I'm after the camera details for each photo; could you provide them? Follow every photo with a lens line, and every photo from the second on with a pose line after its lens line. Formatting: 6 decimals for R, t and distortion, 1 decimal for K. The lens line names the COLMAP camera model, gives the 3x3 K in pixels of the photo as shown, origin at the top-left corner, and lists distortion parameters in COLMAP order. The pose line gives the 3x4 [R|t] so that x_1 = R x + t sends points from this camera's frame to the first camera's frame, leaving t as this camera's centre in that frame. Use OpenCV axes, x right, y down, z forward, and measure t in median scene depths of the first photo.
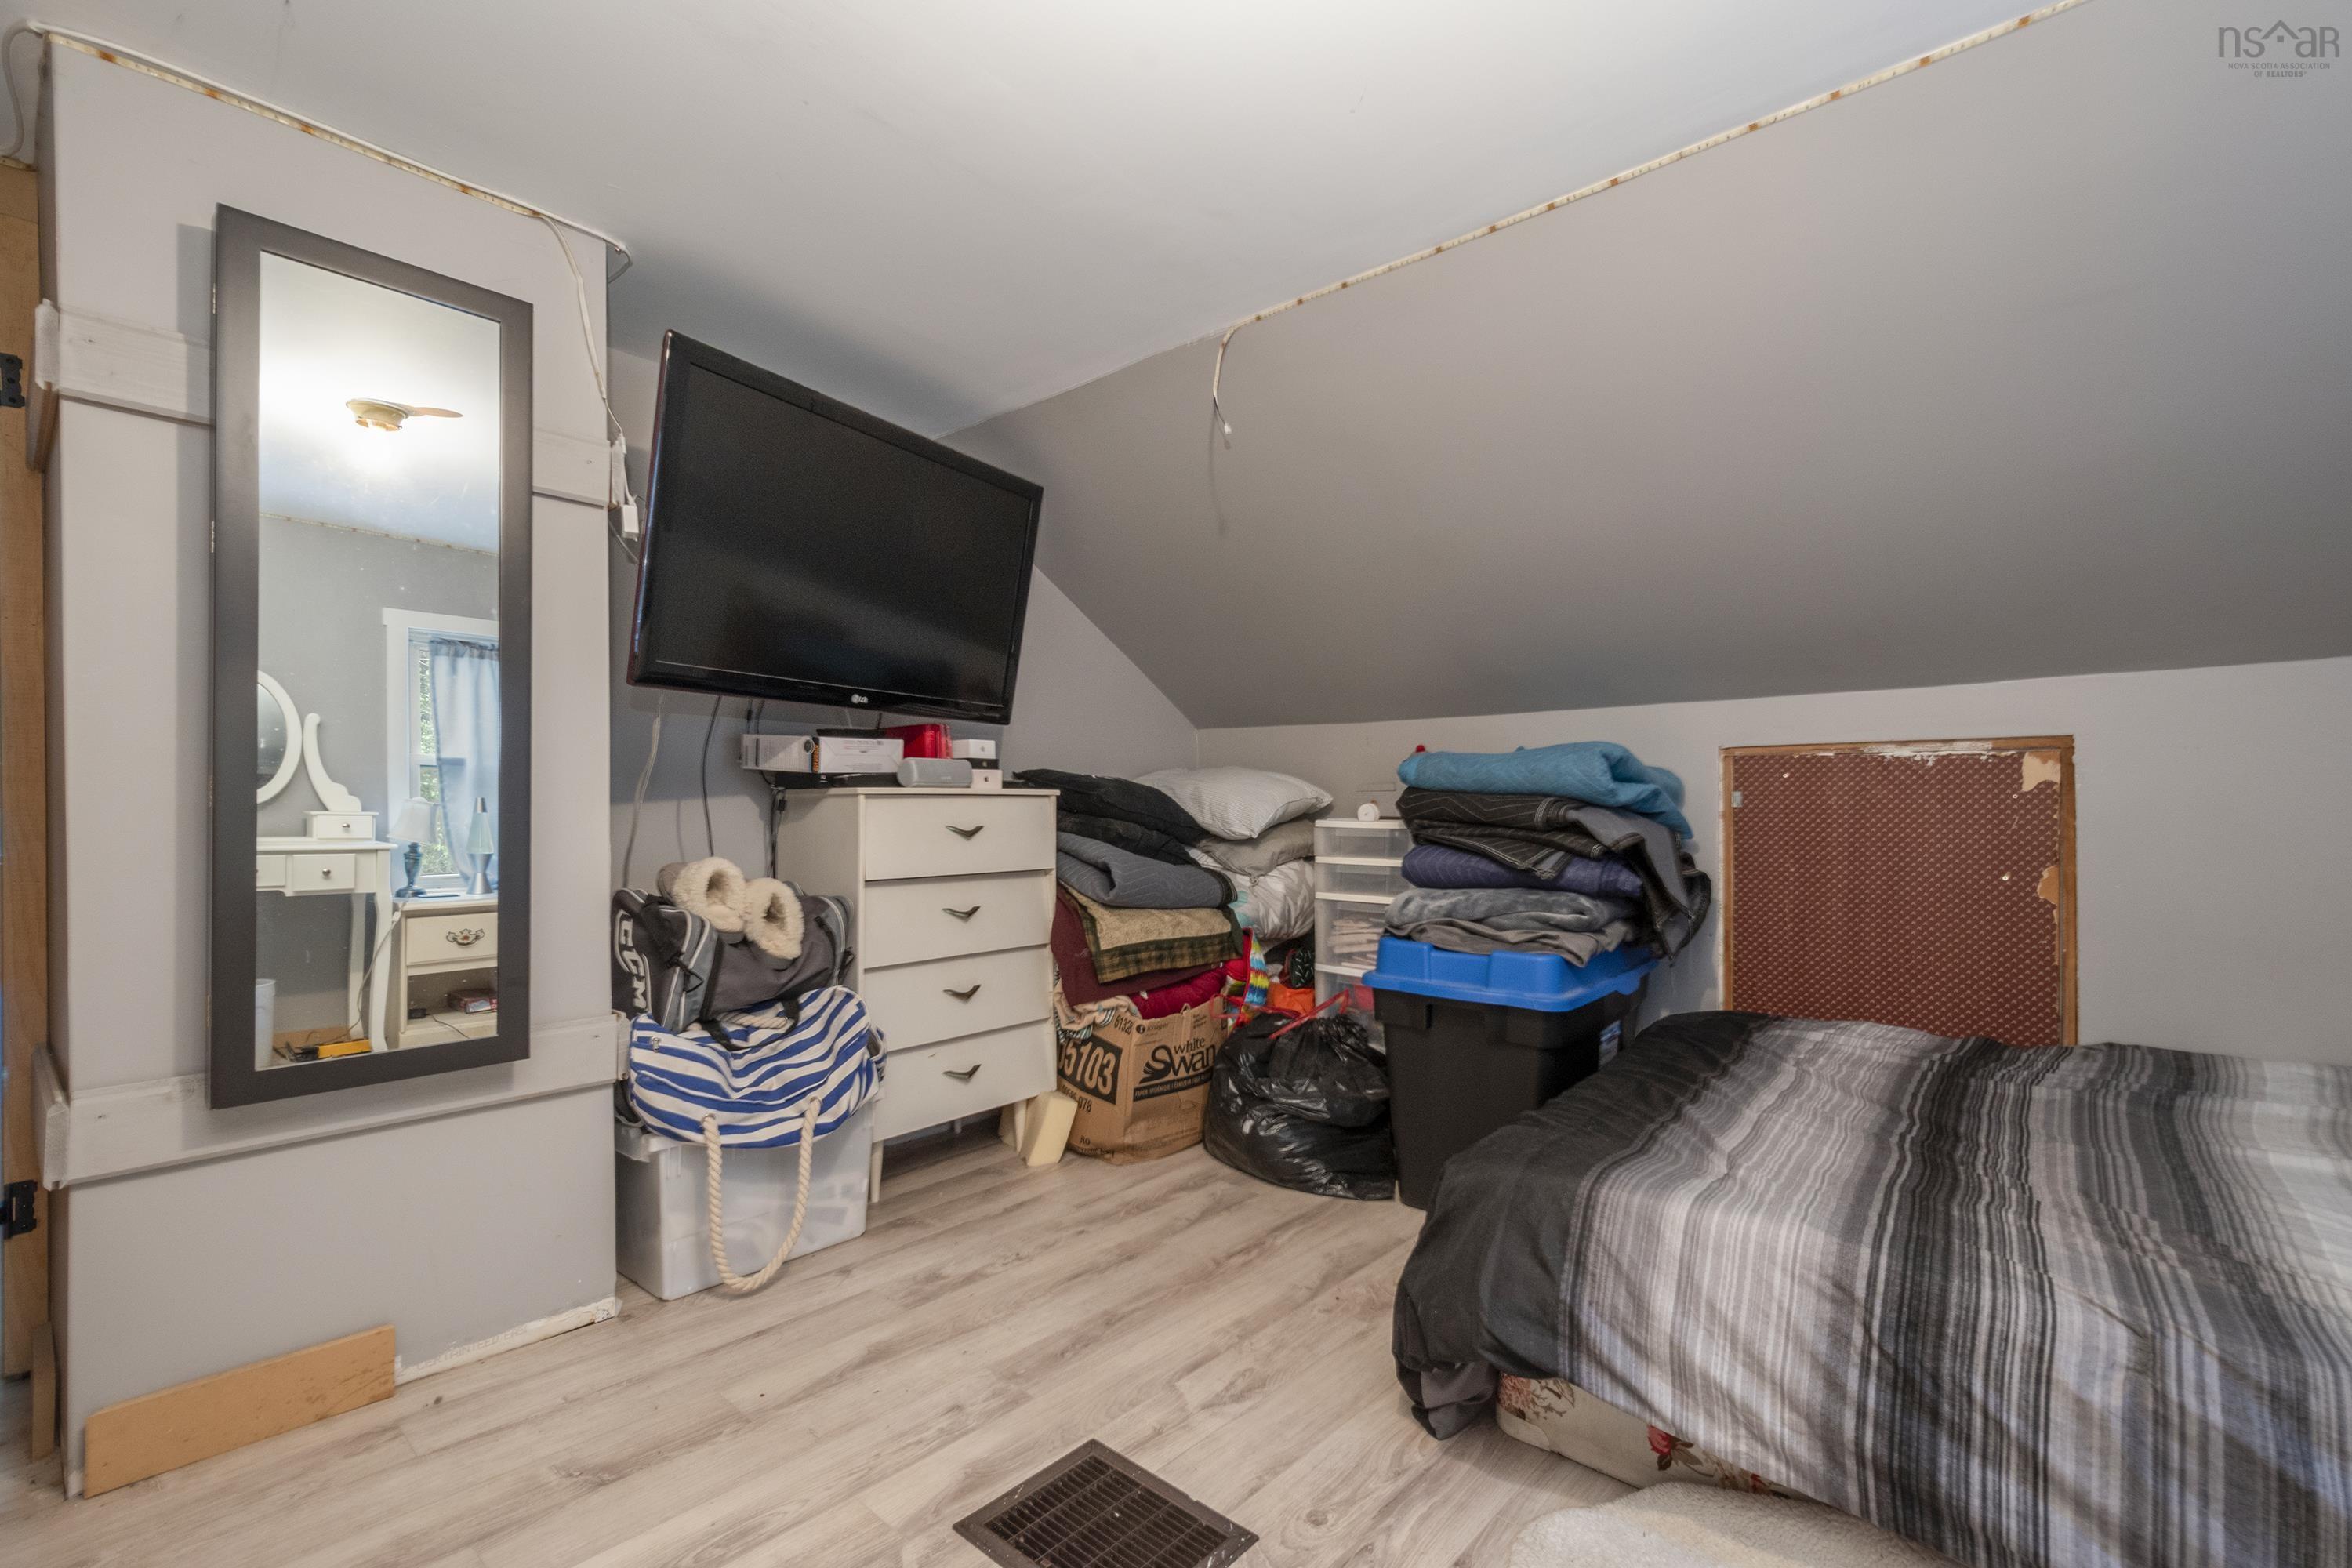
lens RADIAL K [[1010.6, 0, 1178.7], [0, 1010.6, 794.2], [0, 0, 1]] dist [-0.001152, -0.000248]
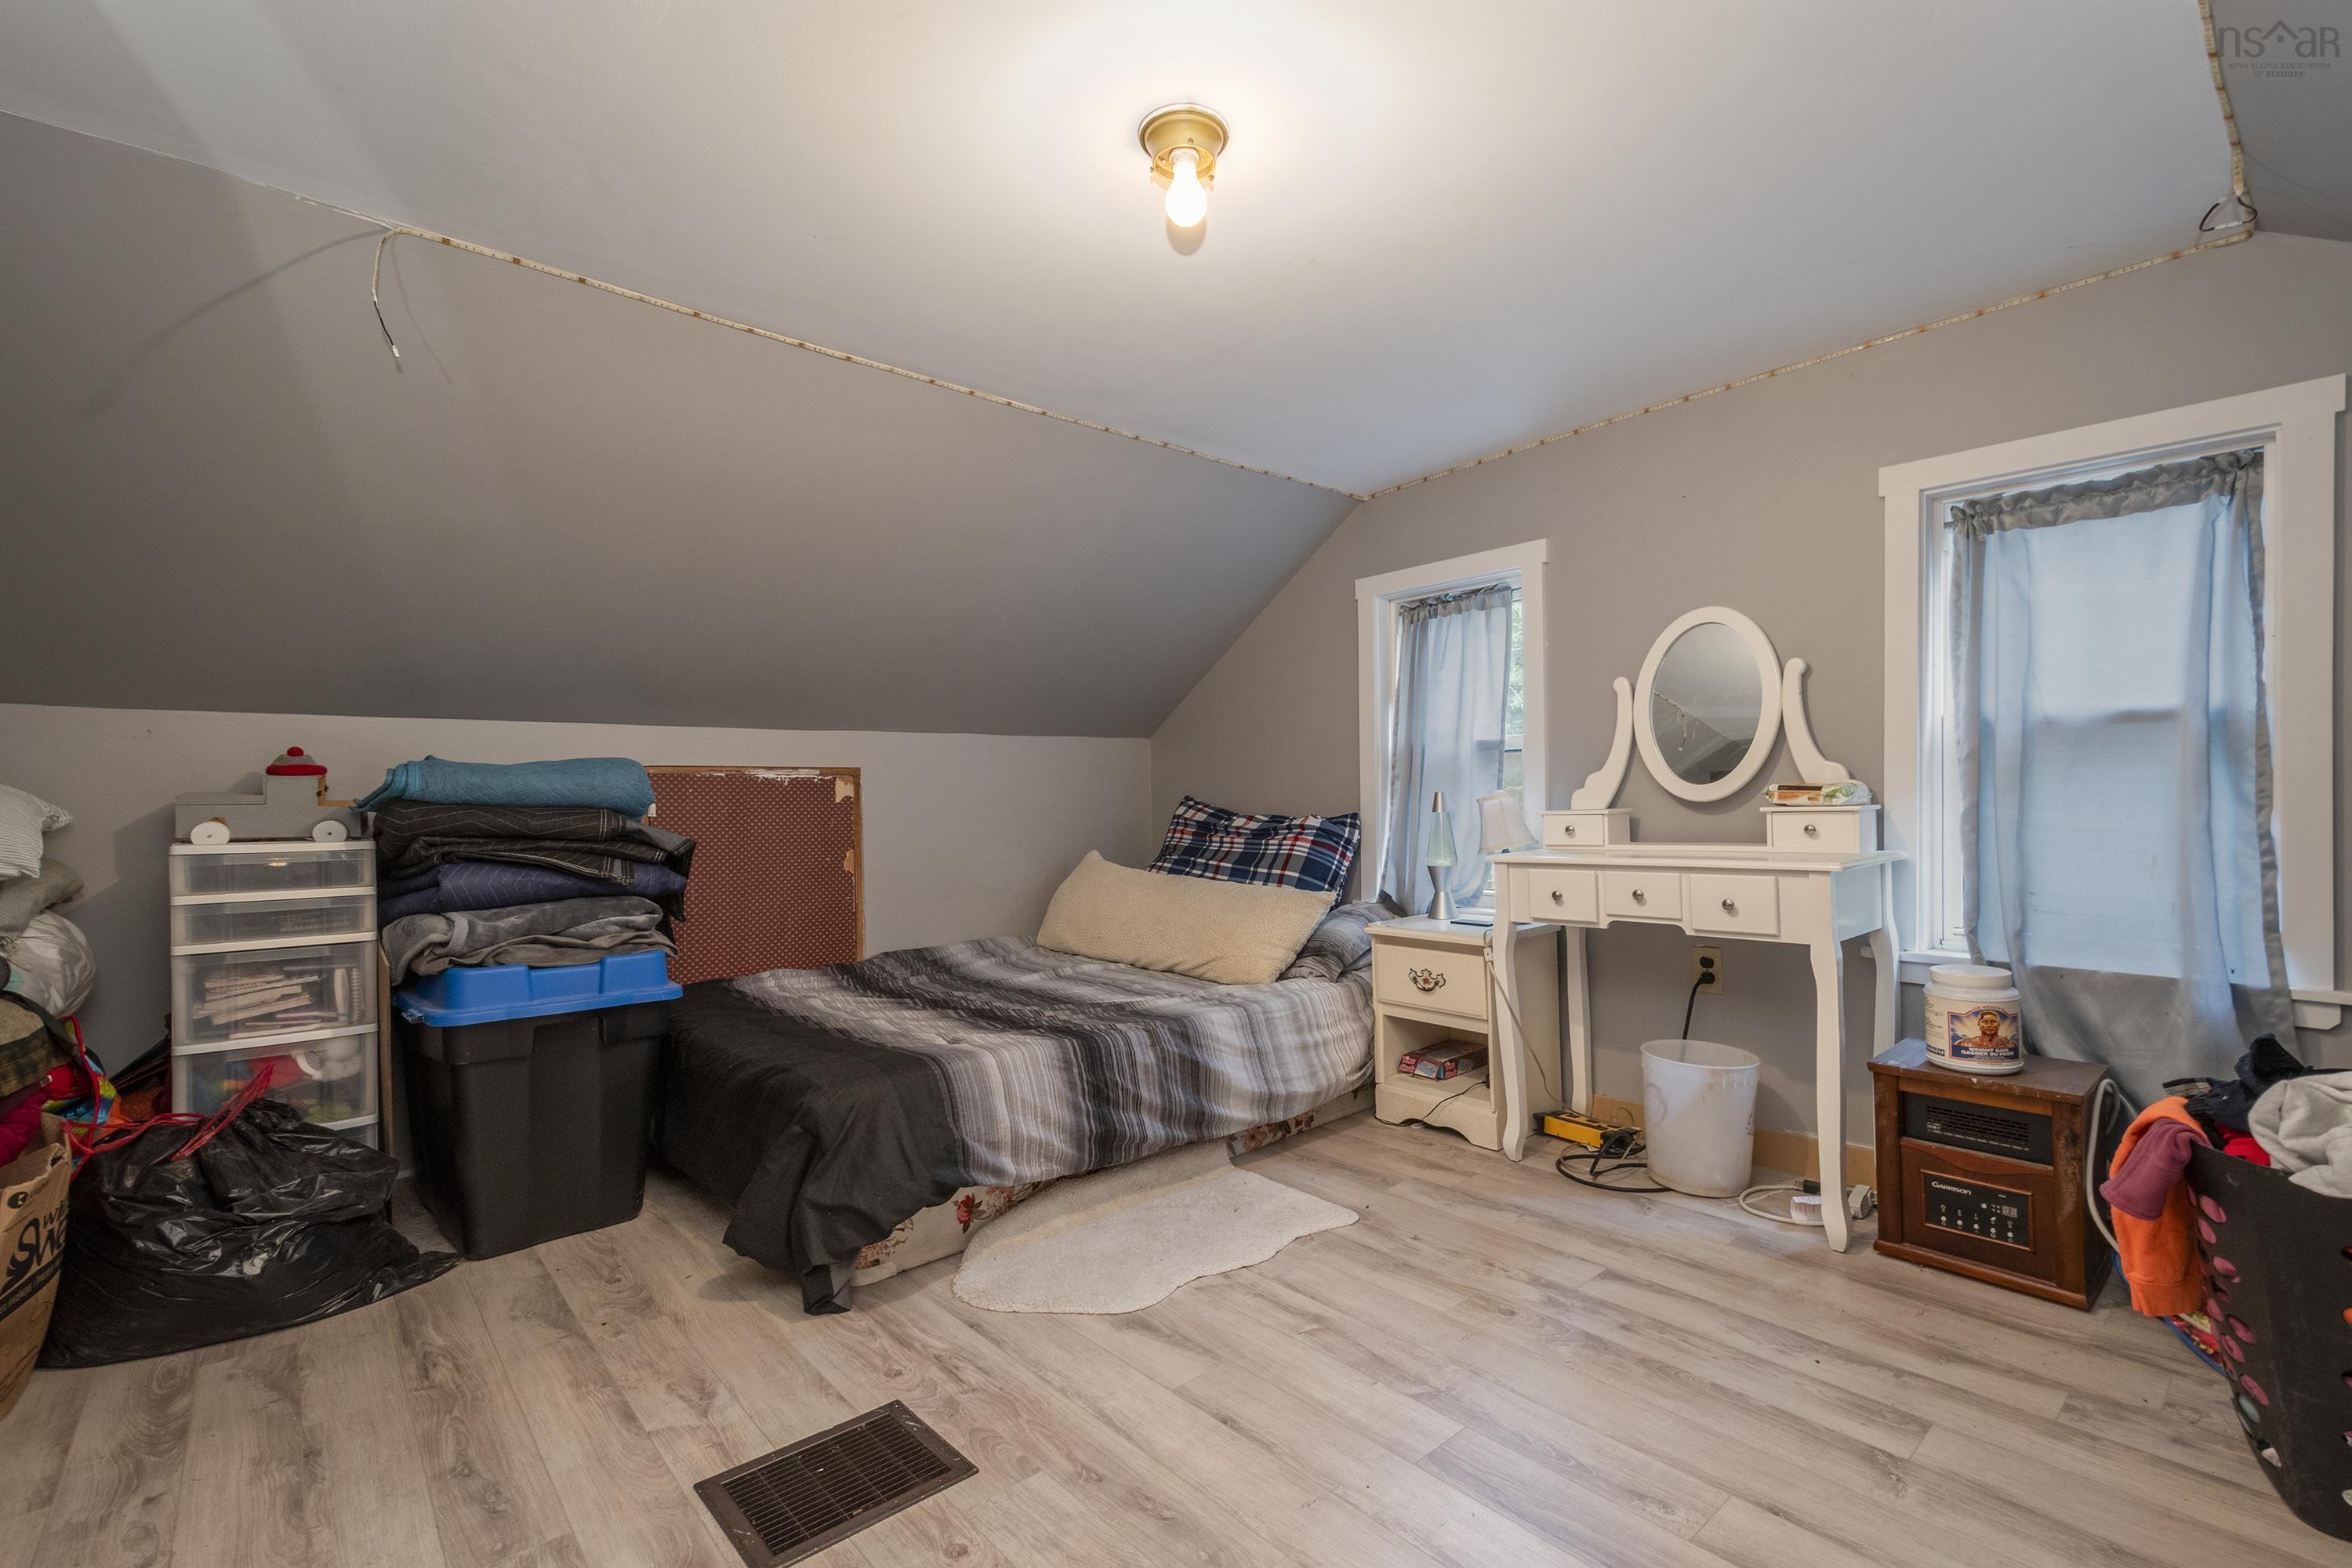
lens RADIAL K [[1010.6, 0, 1177.7], [0, 1010.6, 798.3], [0, 0, 1]] dist [-0.001152, -0.000248]
pose [[0.143191, 0.001437, 0.989694, -0.626338], [0.005461, 0.999983, -0.002242, -0.003070], [-0.989680, 0.005726, 0.143180, 0.265335]]
